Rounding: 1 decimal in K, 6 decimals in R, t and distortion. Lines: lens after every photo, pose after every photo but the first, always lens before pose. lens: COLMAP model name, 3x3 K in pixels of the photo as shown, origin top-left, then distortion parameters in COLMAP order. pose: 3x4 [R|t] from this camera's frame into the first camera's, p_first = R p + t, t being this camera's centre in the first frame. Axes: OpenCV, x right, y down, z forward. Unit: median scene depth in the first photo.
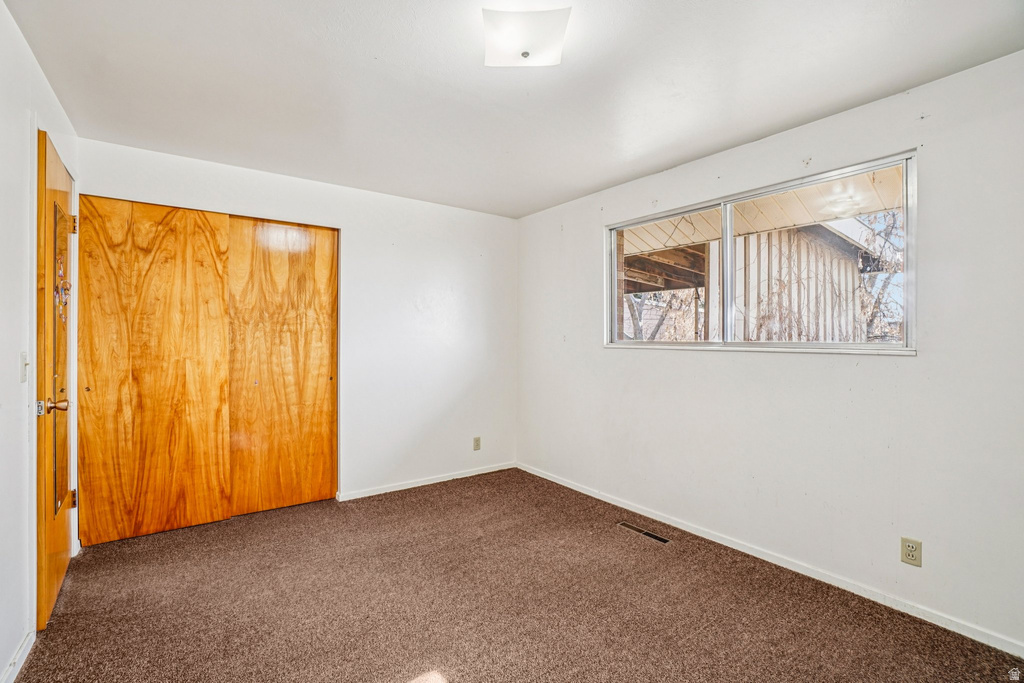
lens RADIAL K [[451.9, 0, 506.1], [0, 451.9, 341.6], [0, 0, 1]] dist [-0.042398, 0.005198]
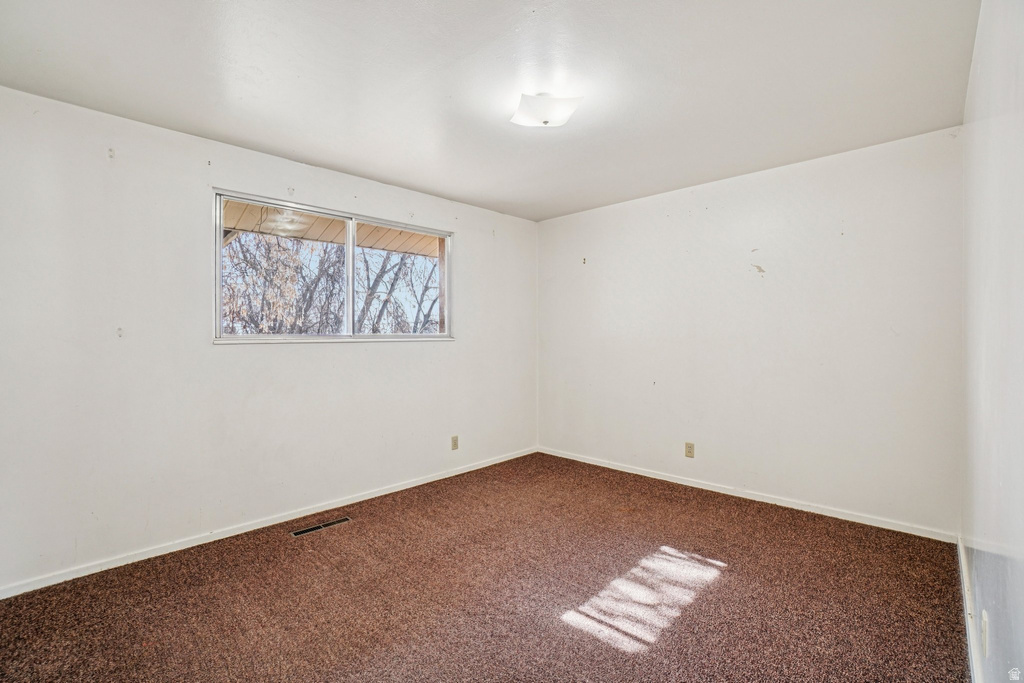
lens RADIAL K [[451.9, 0, 506.9], [0, 451.9, 334.5], [0, 0, 1]] dist [-0.042398, 0.005198]
pose [[-0.156633, -0.010680, 0.987599, -0.767542], [0.002762, 0.999933, 0.011252, -0.012475], [-0.987653, 0.004490, -0.156592, 0.779898]]
